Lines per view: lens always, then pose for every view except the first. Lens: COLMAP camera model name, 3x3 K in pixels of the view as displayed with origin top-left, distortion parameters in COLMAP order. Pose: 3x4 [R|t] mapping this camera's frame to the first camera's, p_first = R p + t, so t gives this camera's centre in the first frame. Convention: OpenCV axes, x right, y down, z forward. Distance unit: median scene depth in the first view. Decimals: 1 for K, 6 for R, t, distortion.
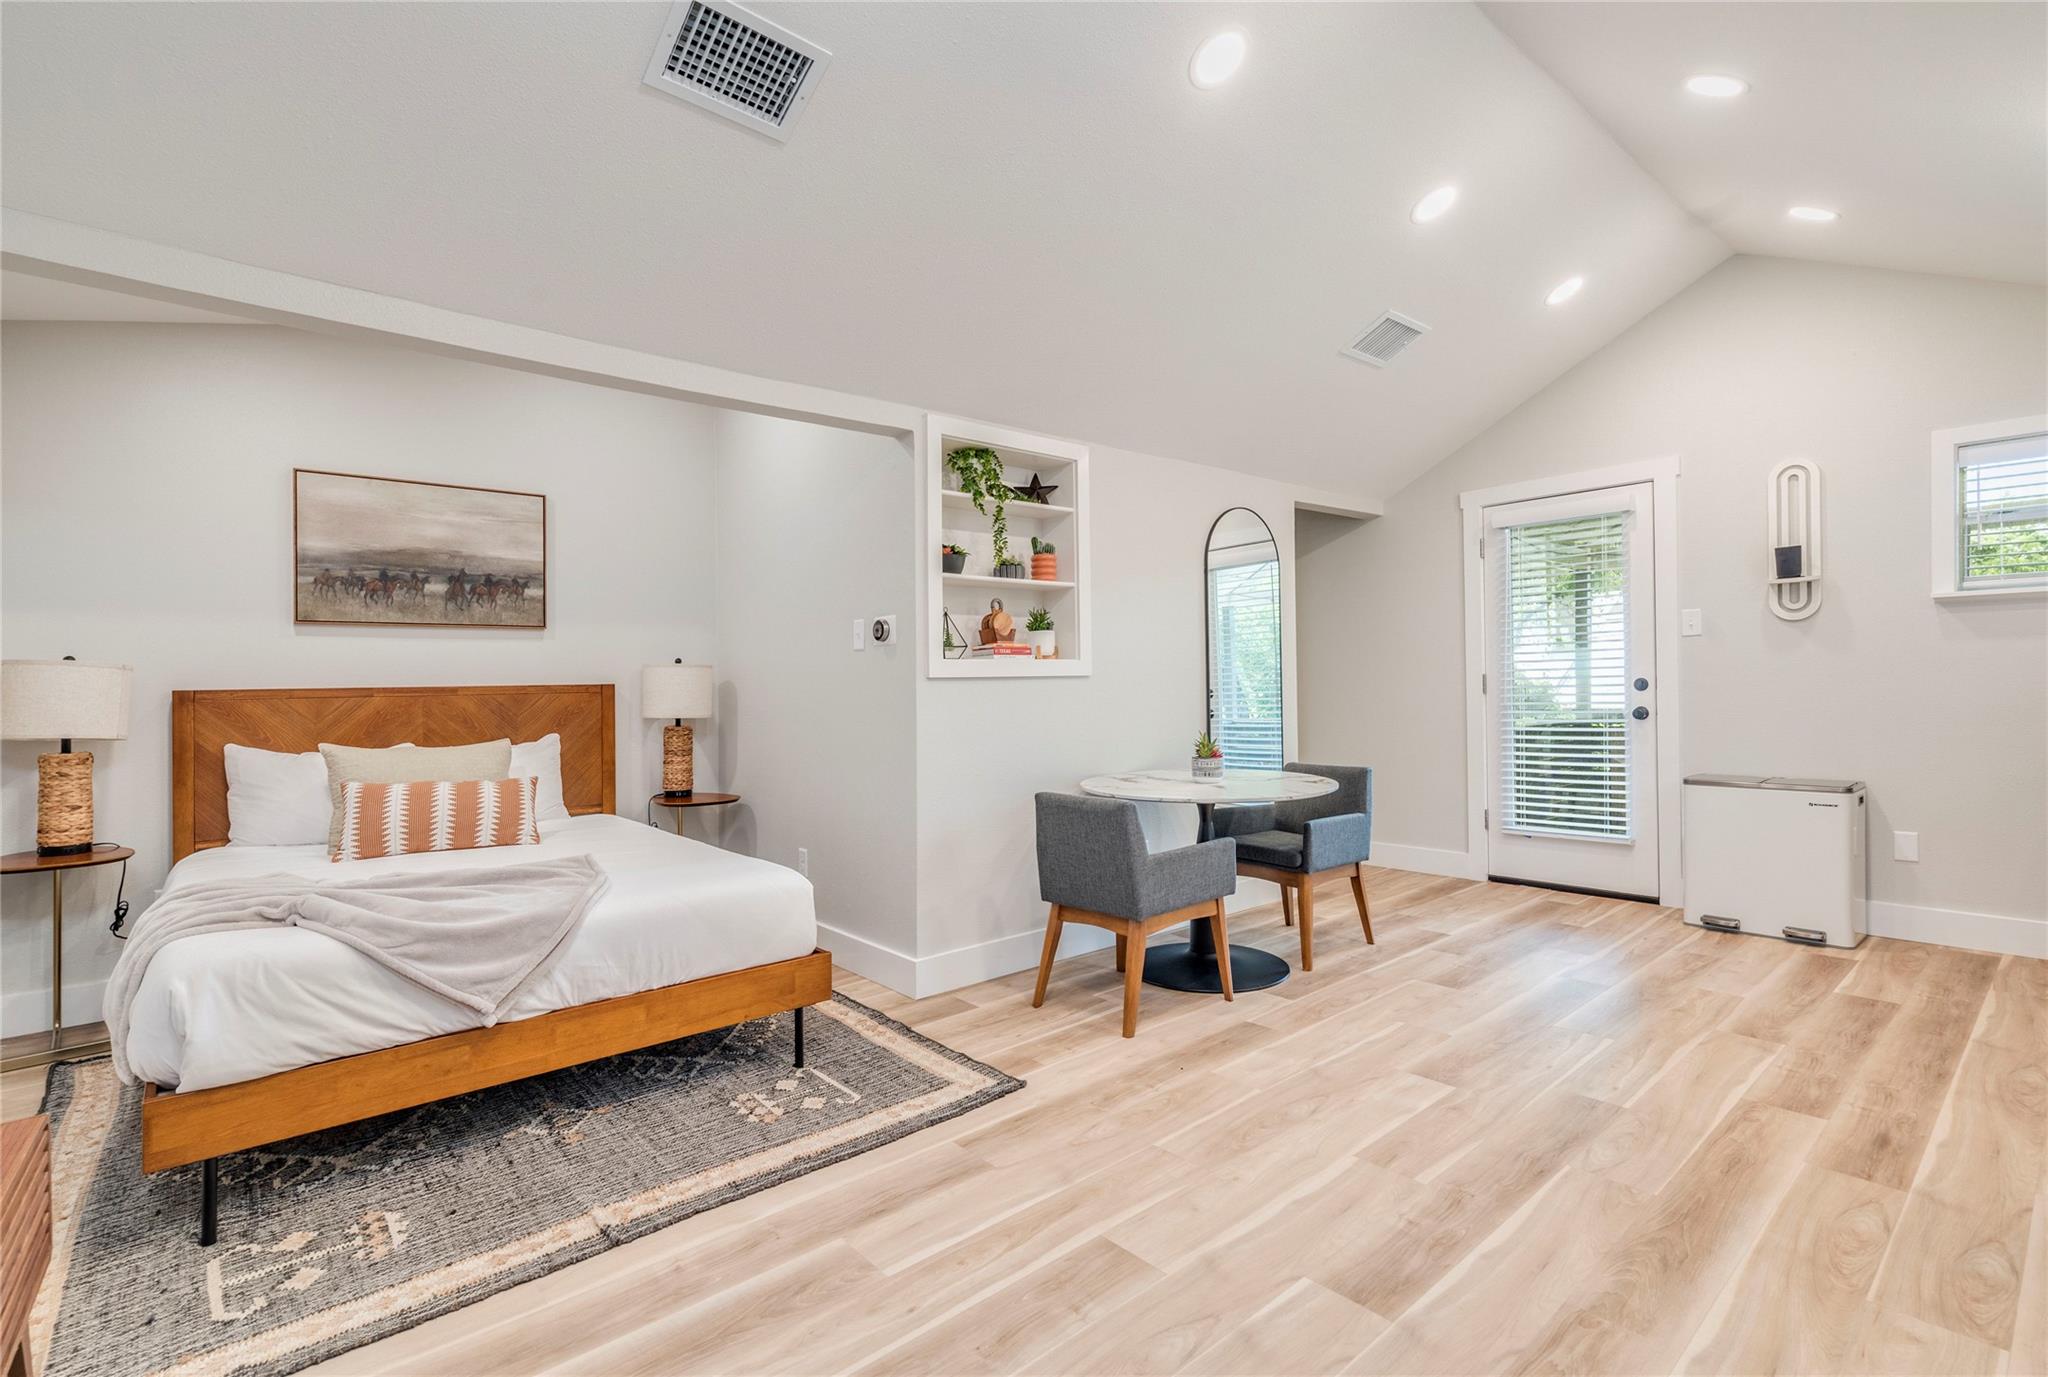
lens RADIAL K [[946.4, 0, 1024.0], [0, 946.4, 688.5], [0, 0, 1]] dist [0.000603, 0.000442]
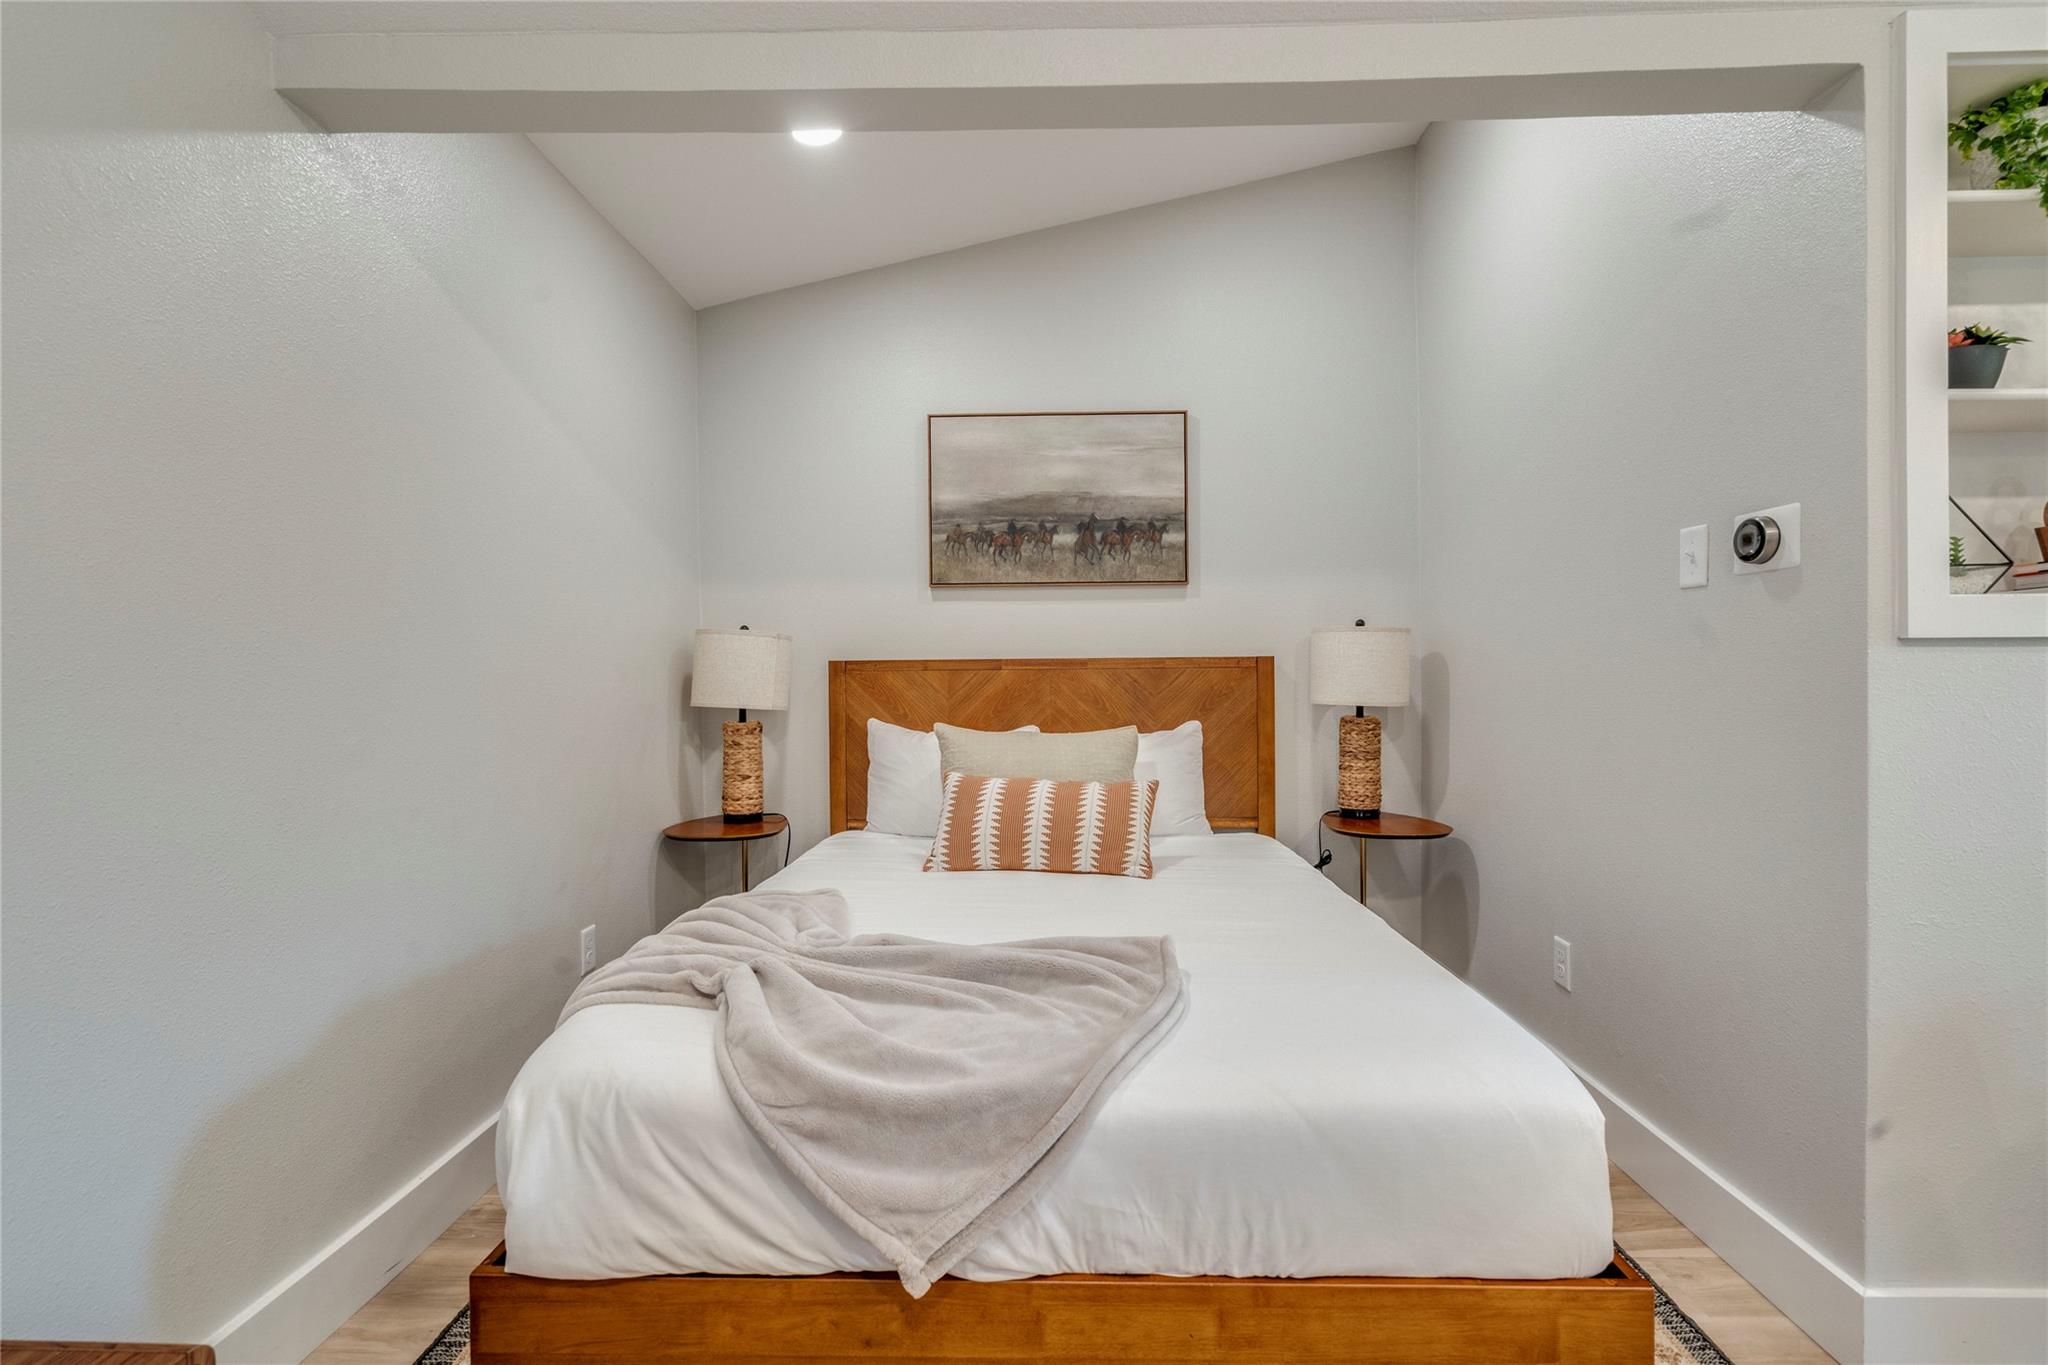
lens RADIAL K [[927.8, 0, 1027.0], [0, 927.8, 657.0], [0, 0, 1]] dist [-0.000175, 0.000119]
pose [[0.739092, 0.001226, -0.673603, -0.105827], [-0.008197, 0.999941, -0.007174, 0.003123], [0.673554, 0.010824, 0.739058, 0.404534]]
